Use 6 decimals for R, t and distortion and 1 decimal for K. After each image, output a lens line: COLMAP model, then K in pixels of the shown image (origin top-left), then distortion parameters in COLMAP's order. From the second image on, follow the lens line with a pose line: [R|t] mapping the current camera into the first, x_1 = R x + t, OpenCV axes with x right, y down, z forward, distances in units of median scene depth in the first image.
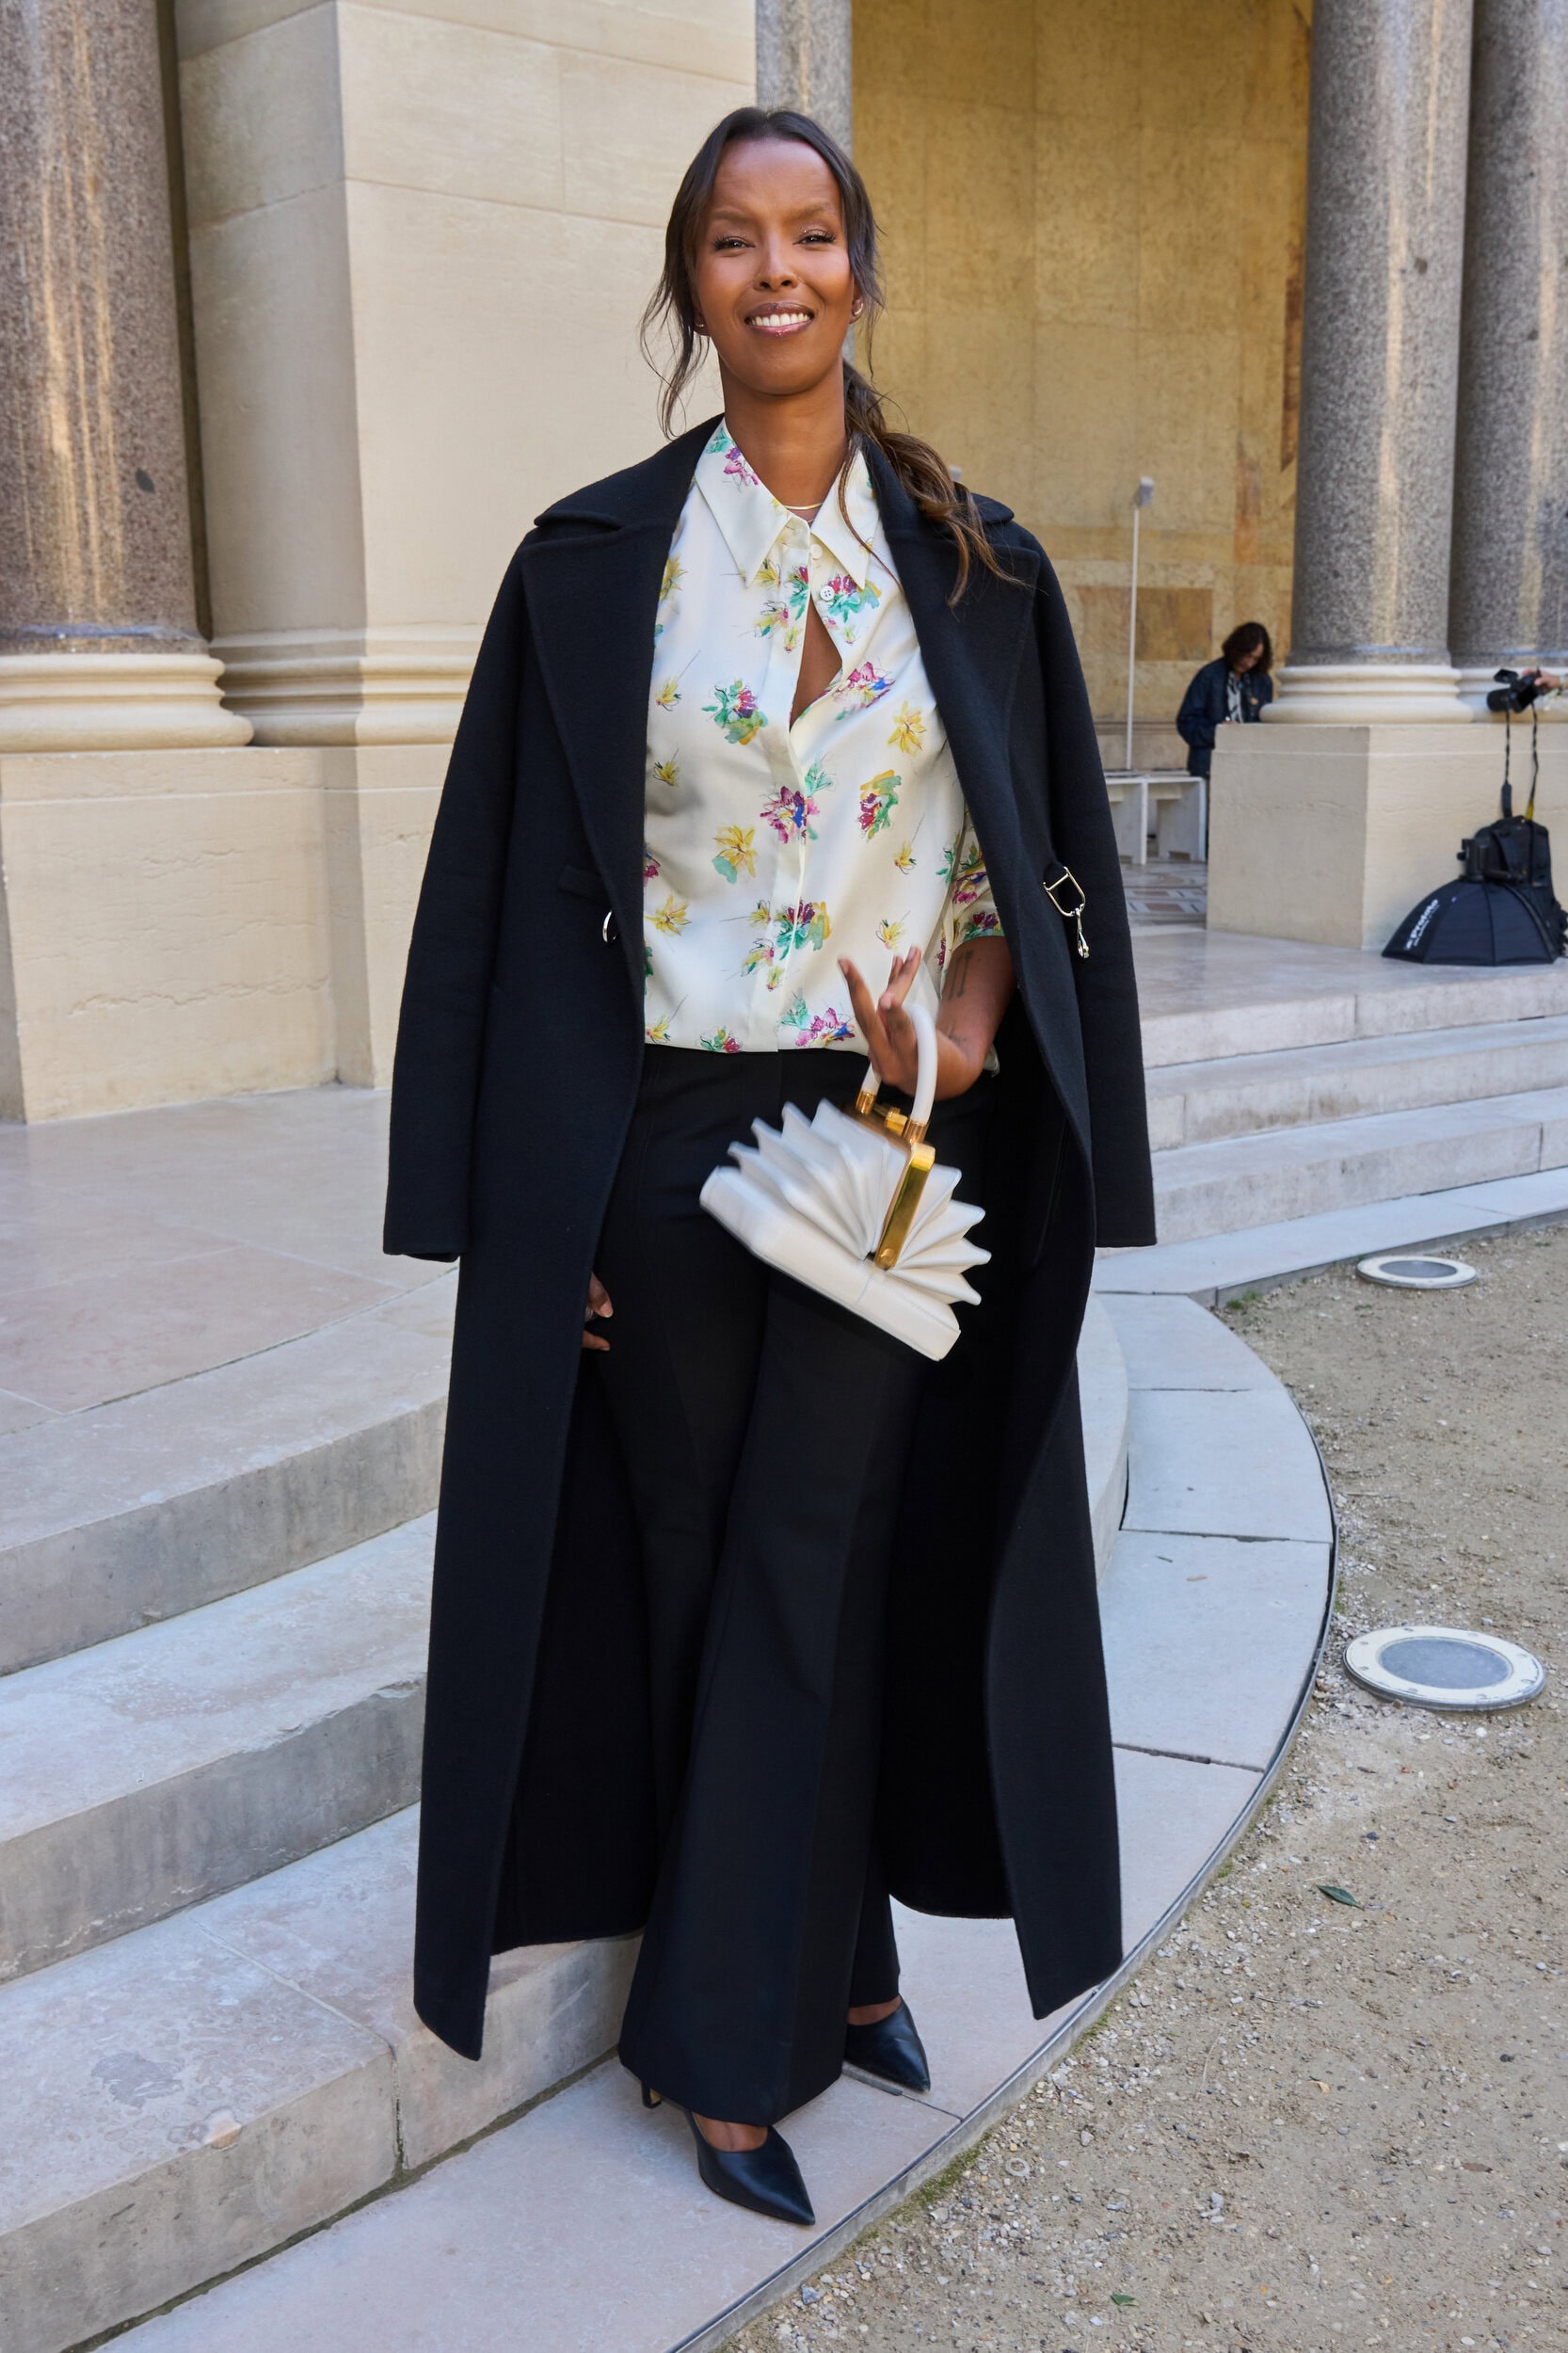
lens RADIAL K [[2312.1, 0, 874.3], [0, 2312.1, 1302.6], [0, 0, 1]] dist [-0.027286, 0.000000]
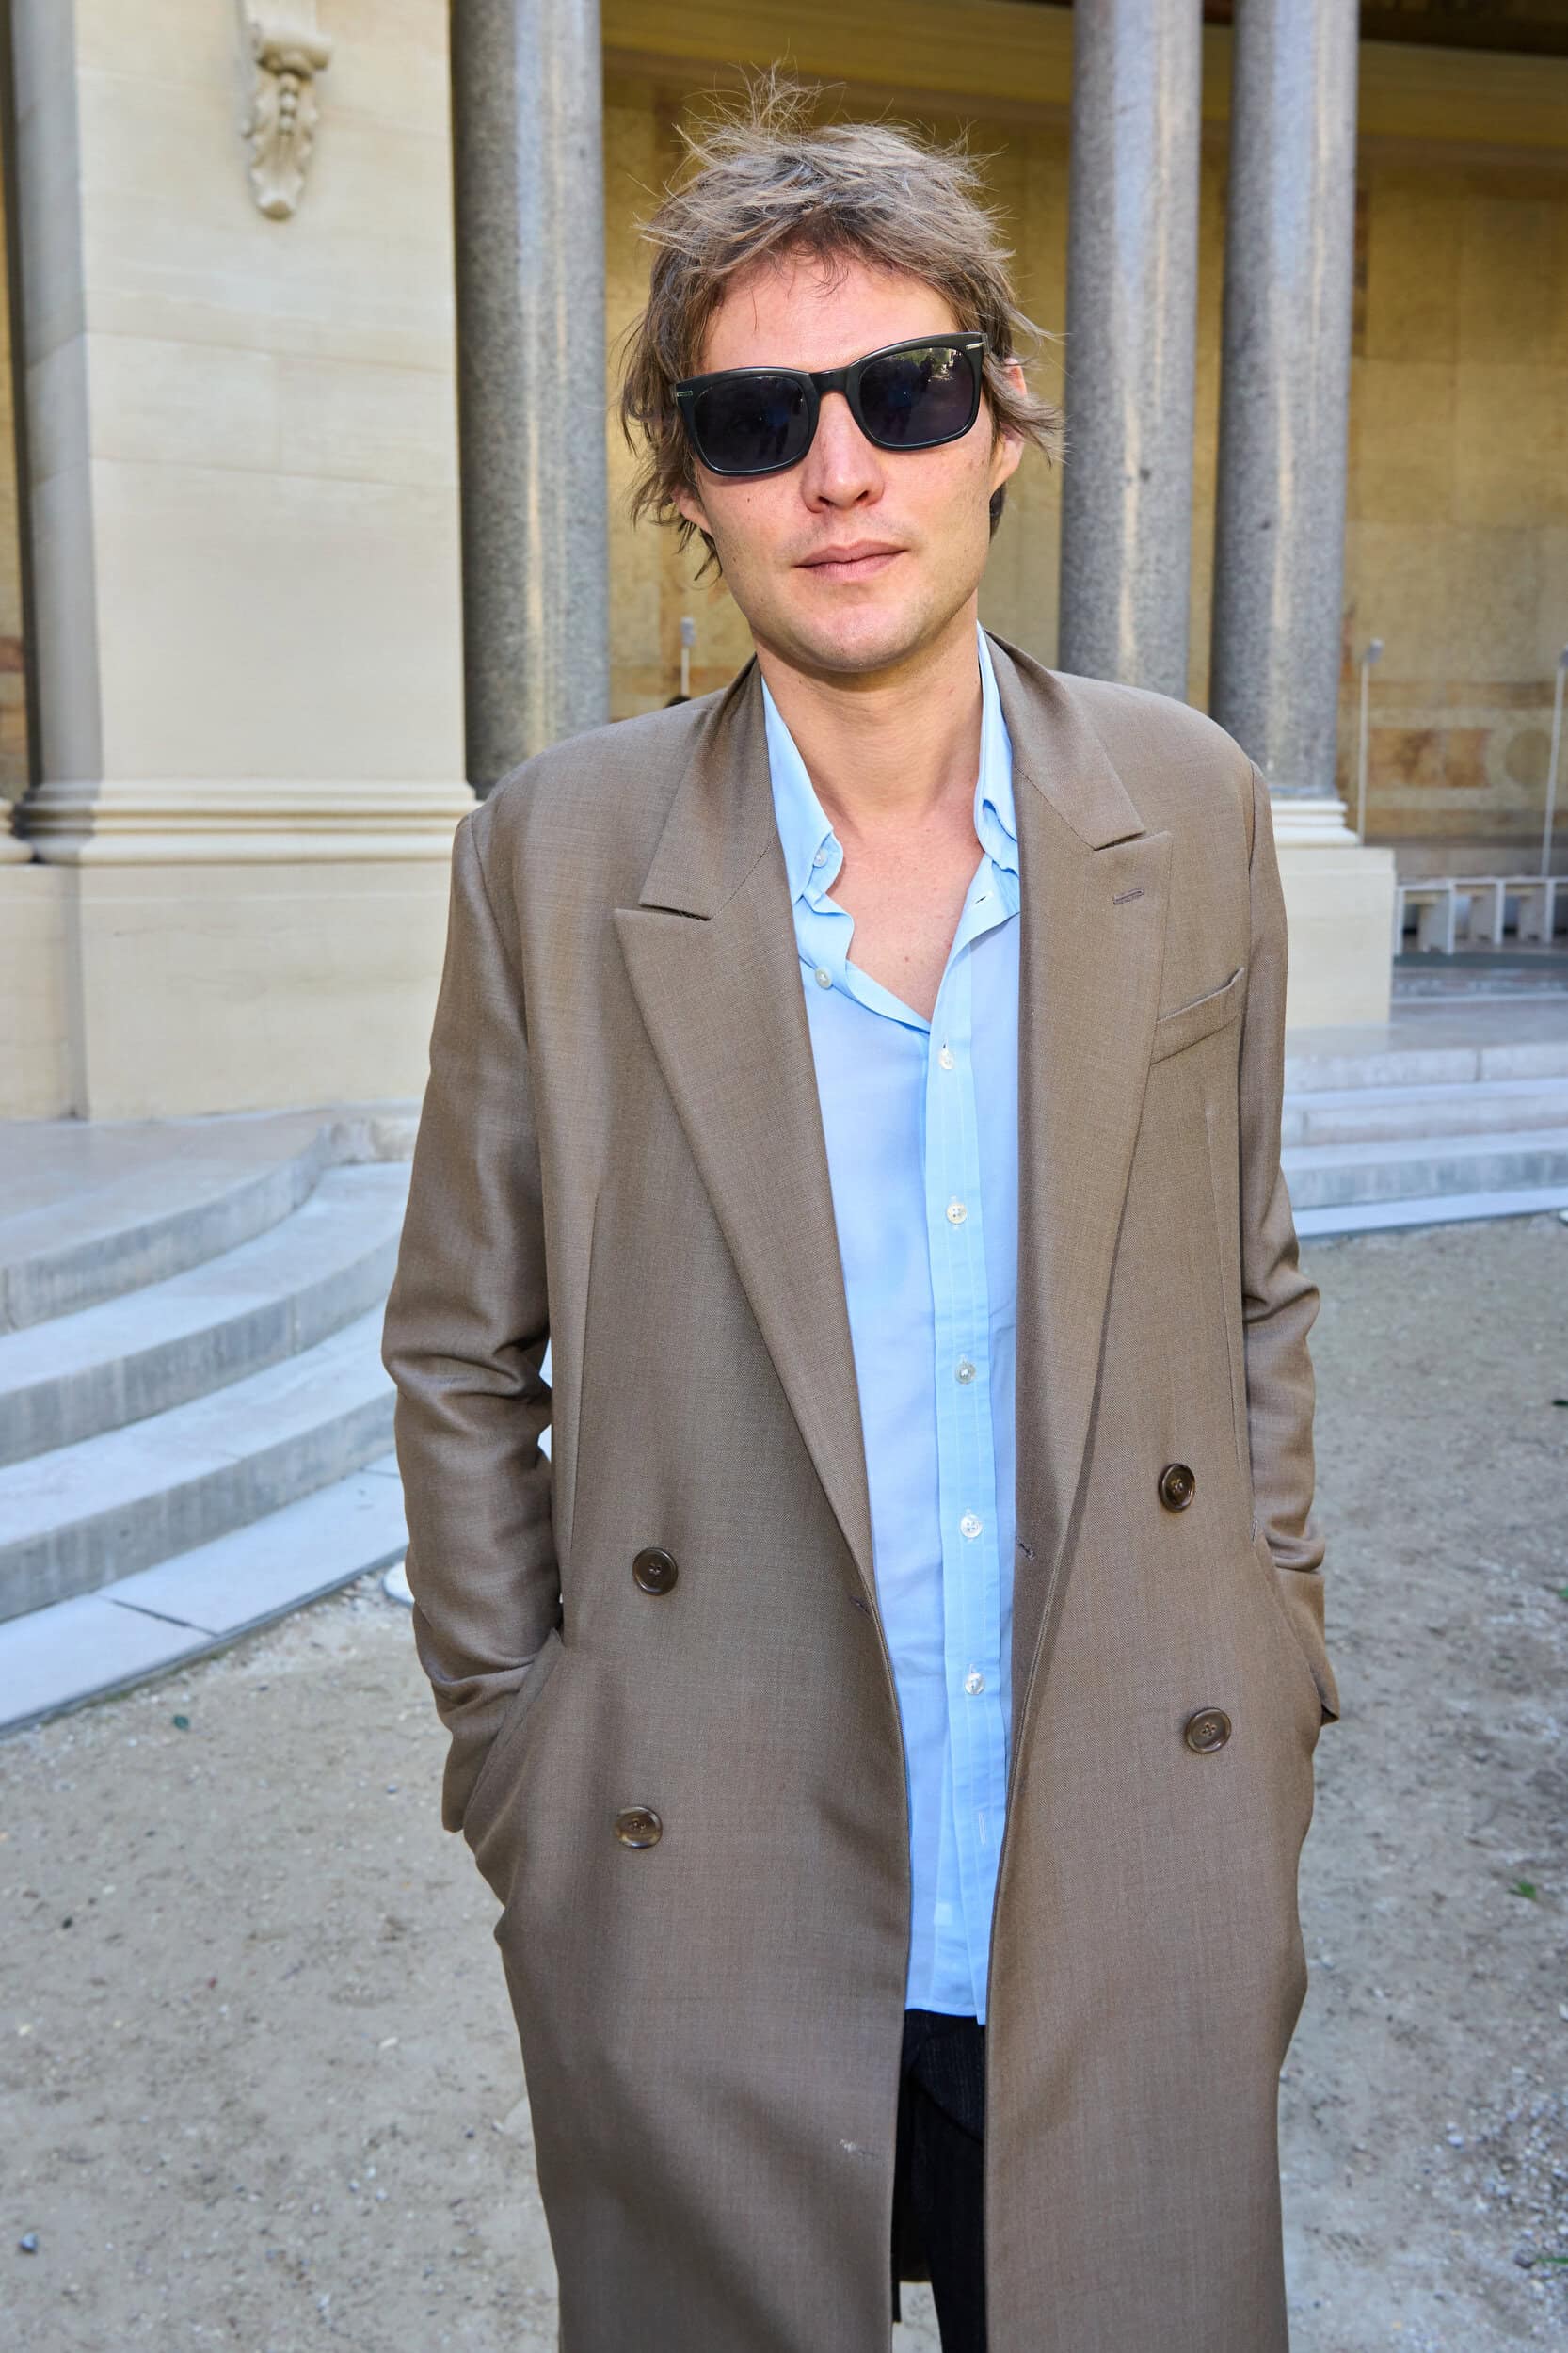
lens RADIAL K [[2178.4, 0, 848.8], [0, 2178.4, 1062.7], [0, 0, 1]] dist [0.000564, 0.000000]
pose [[0.984340, 0.022066, -0.174892, 0.285871], [-0.046866, 0.989187, -0.138970, 0.014436], [0.169935, 0.144990, 0.974731, -0.082212]]
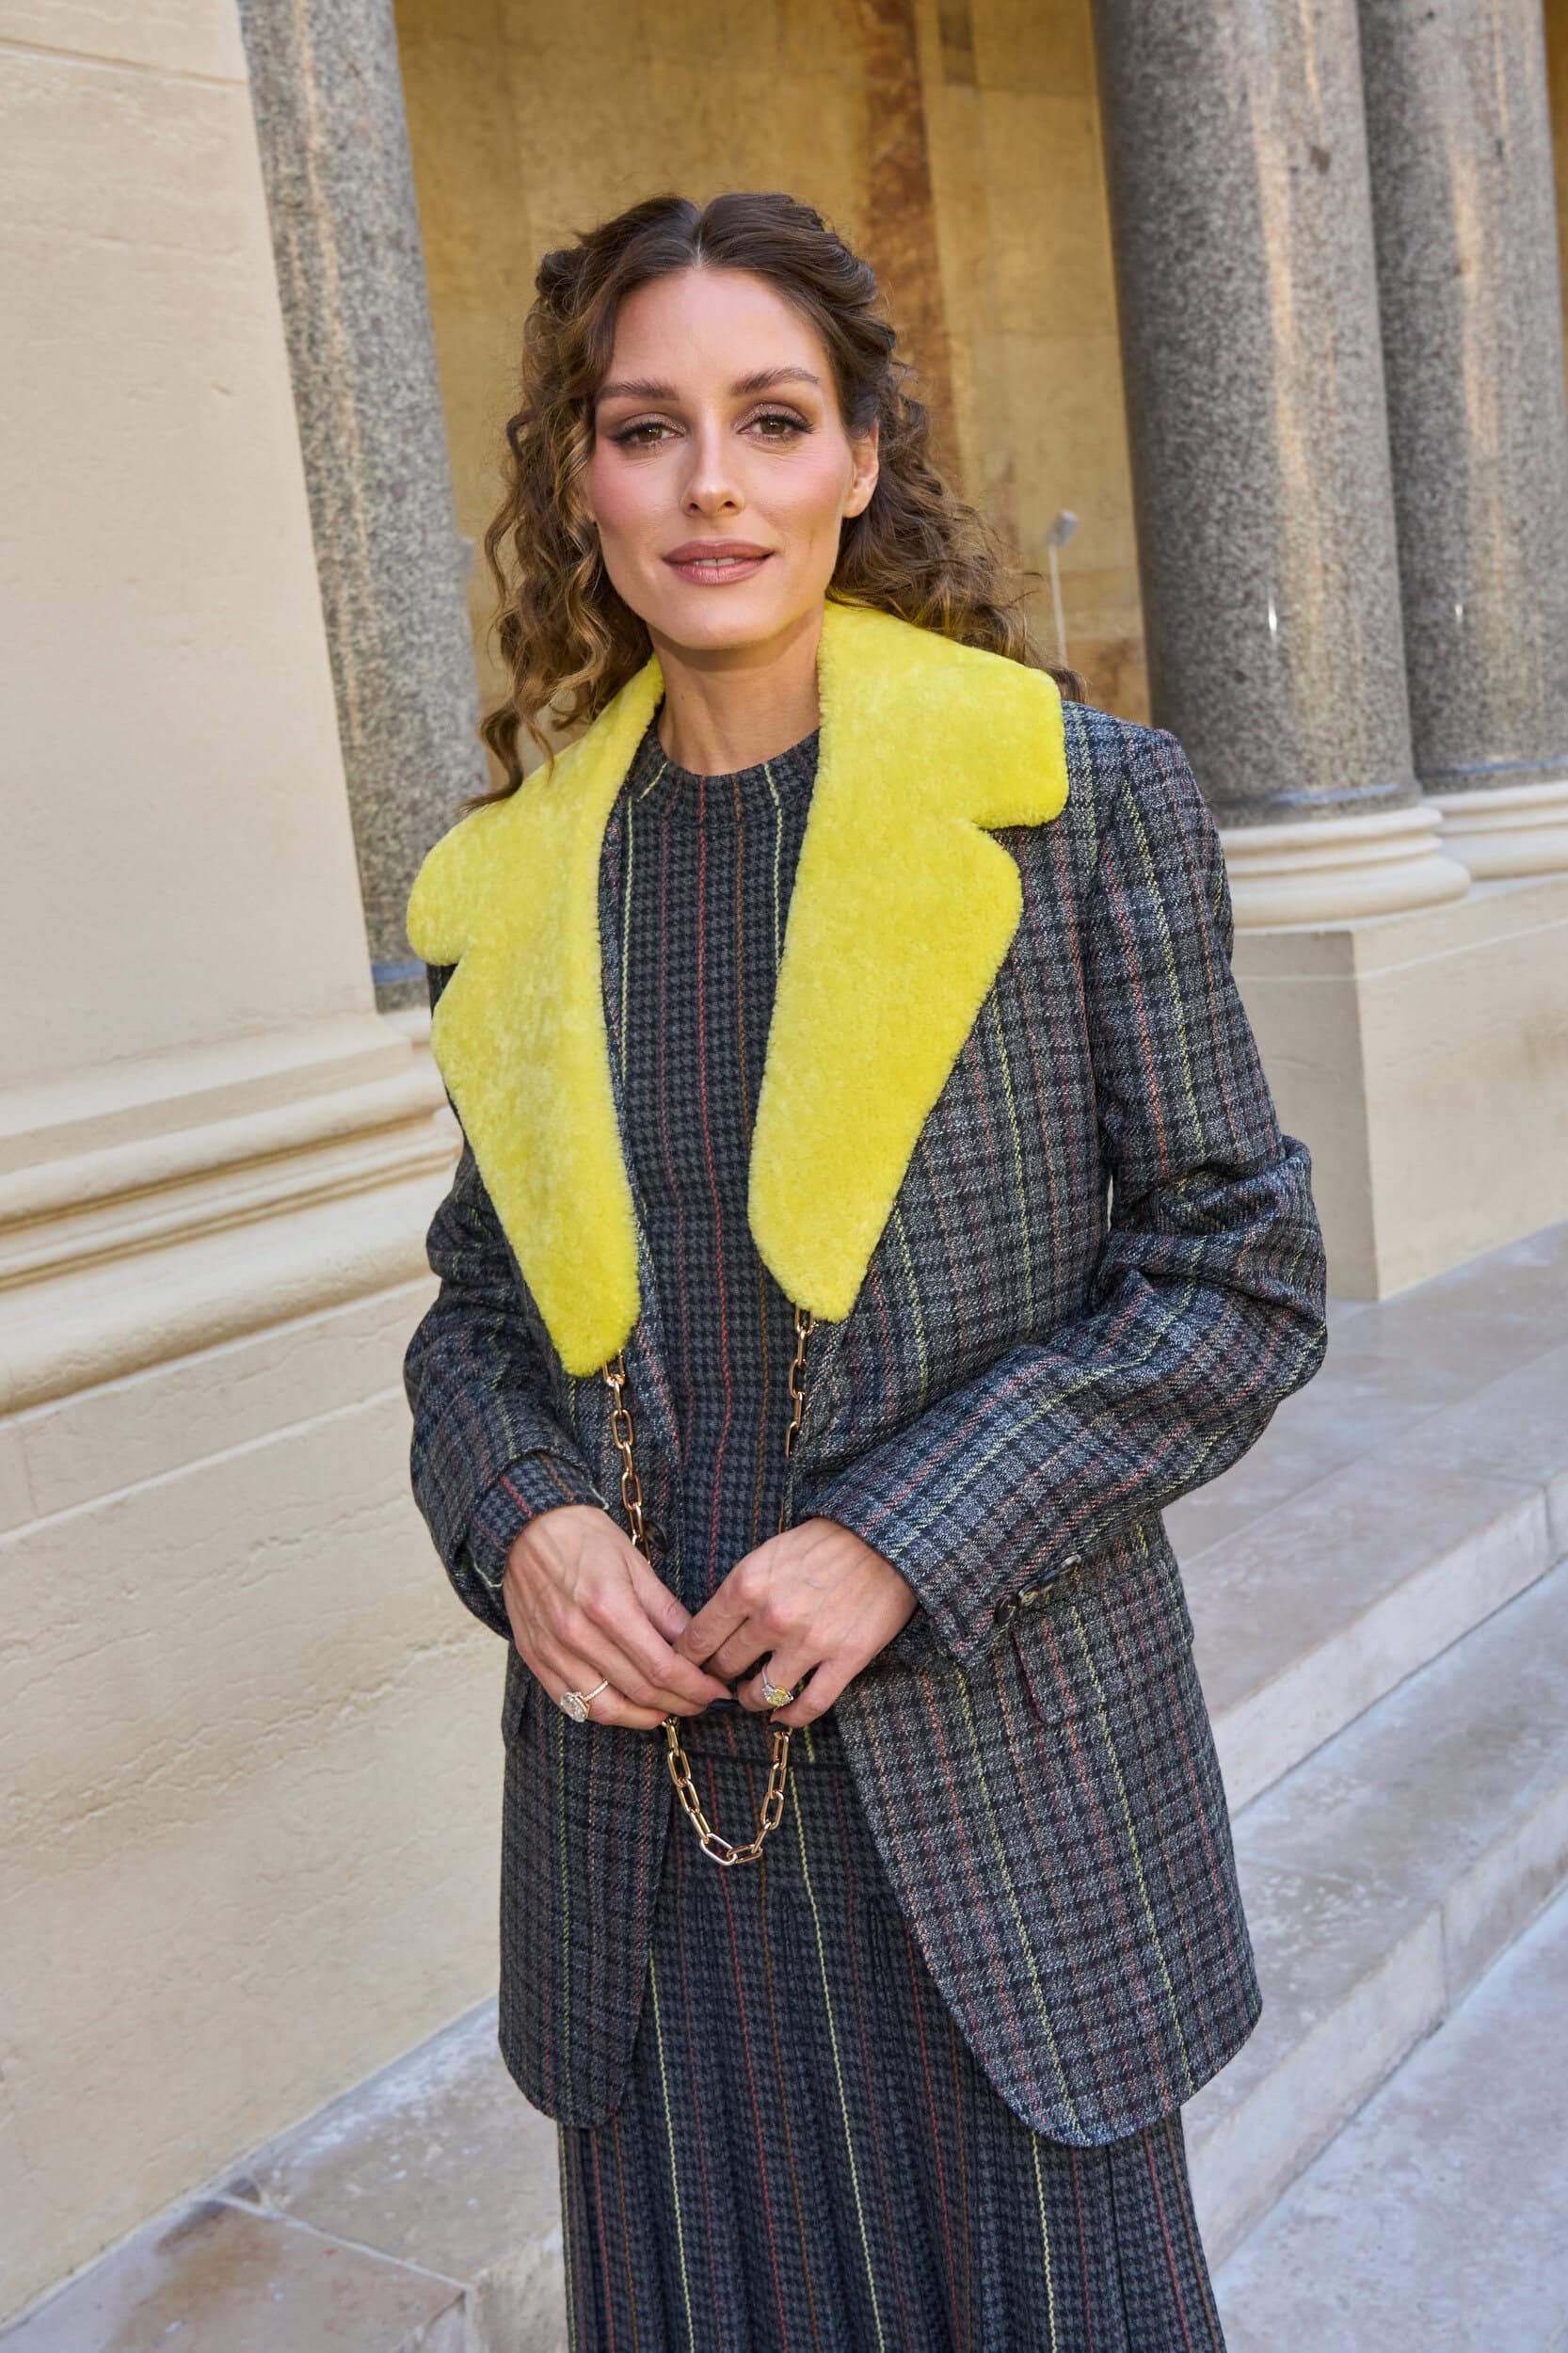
lens RADIAL K [[2382.5, 0, 766.4], [0, 2382.5, 1129.7], [0, 0, 1]] dist [-0.013779, 0.000000]
pose [[0.974180, -0.127272, 0.186483, -0.046521], [0.143478, 0.986723, -0.076098, -0.174621], [-0.174322, 0.100889, 0.979507, 0.440382]]
